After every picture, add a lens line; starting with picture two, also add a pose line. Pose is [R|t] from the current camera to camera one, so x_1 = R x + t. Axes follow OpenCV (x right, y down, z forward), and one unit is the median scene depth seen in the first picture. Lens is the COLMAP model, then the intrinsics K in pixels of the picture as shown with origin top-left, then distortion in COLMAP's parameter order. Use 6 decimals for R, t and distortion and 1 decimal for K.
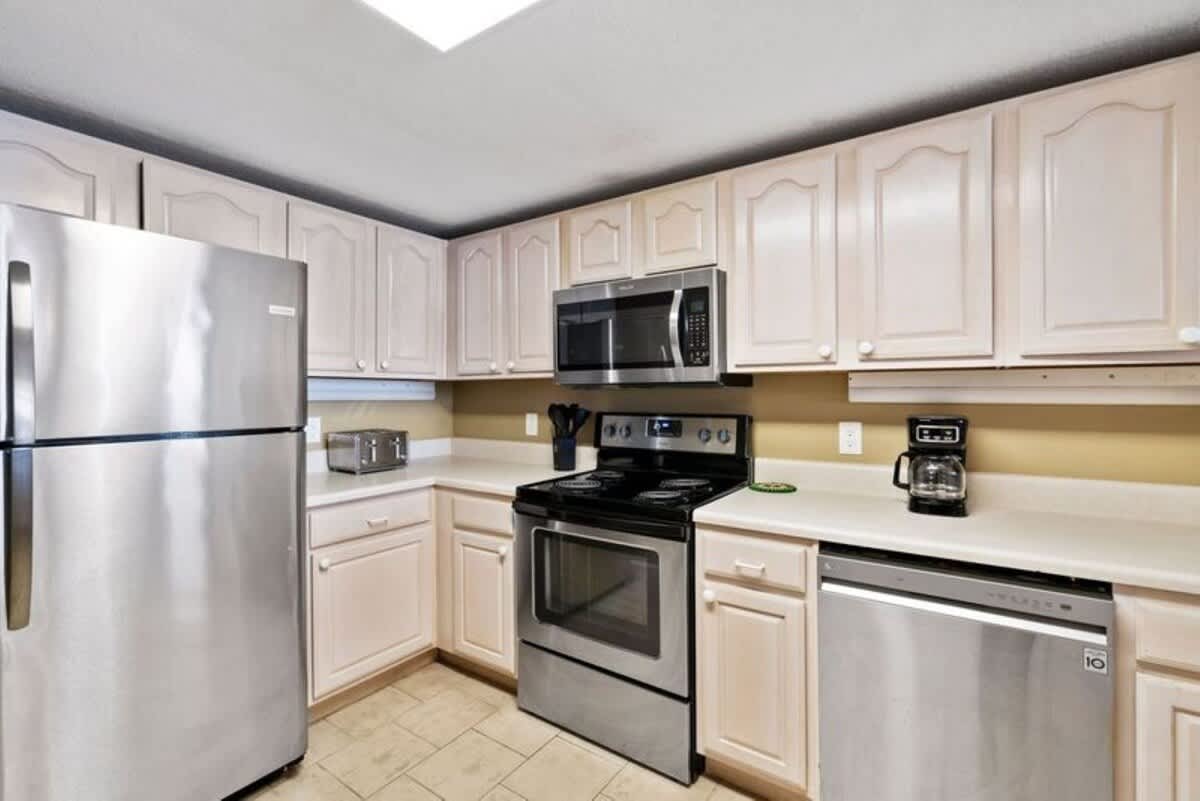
lens RADIAL K [[551.4, 0, 591.3], [0, 551.4, 391.0], [0, 0, 1]] dist [0.002228, 0.000465]
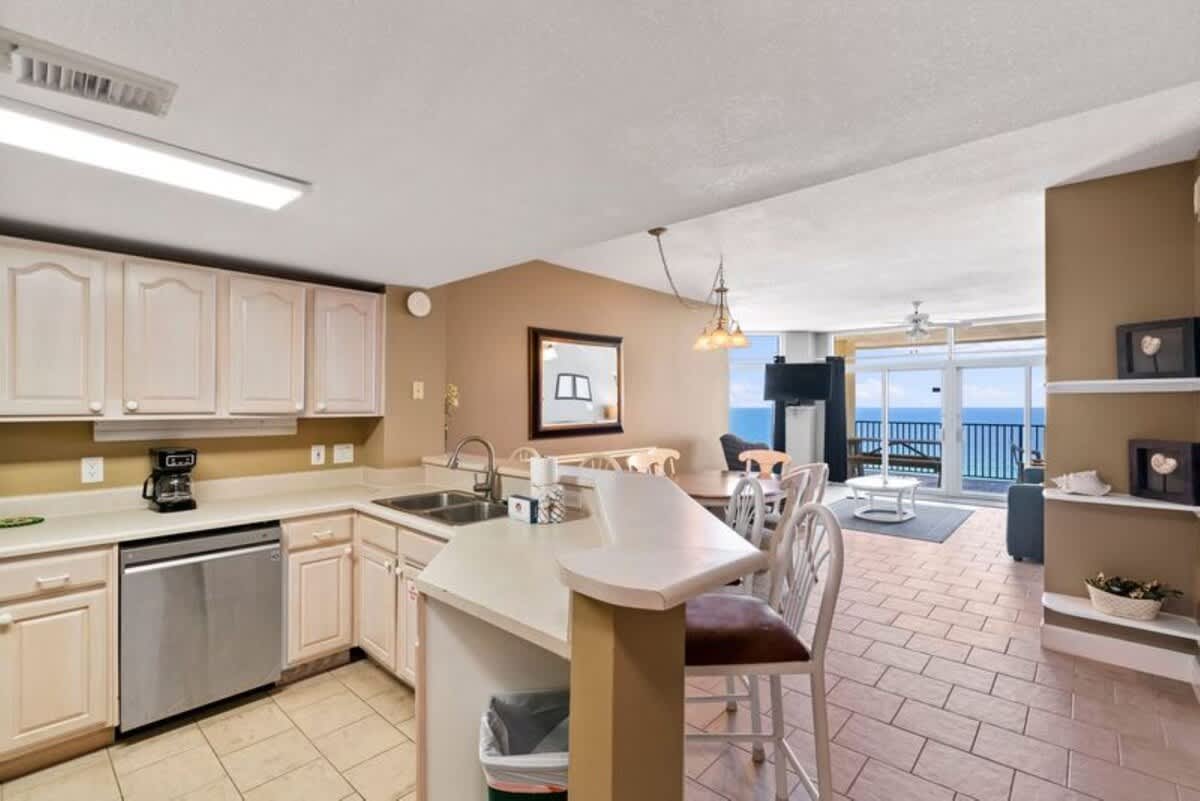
lens RADIAL K [[551.4, 0, 600.4], [0, 551.4, 402.8], [0, 0, 1]] dist [0.002228, 0.000465]
pose [[0.108086, 0.002763, 0.994138, -0.823987], [-0.004850, 0.999986, -0.002251, -0.090138], [-0.994130, -0.004579, 0.108098, -0.379197]]
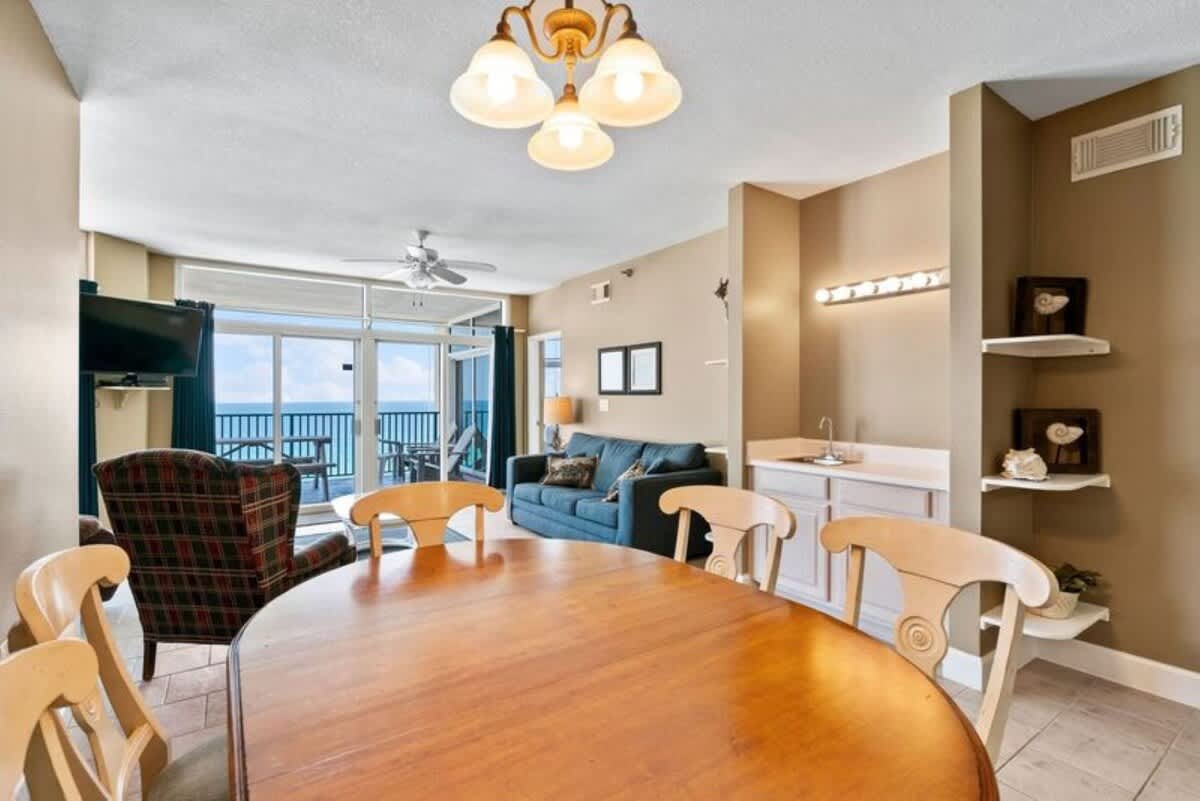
lens RADIAL K [[551.4, 0, 602.5], [0, 551.4, 399.3], [0, 0, 1]] dist [0.002228, 0.000465]
pose [[-0.931637, -0.002622, 0.363381, 1.617187], [-0.005842, 0.999953, -0.007763, 0.004509], [-0.363344, -0.009355, -0.931608, 0.002209]]
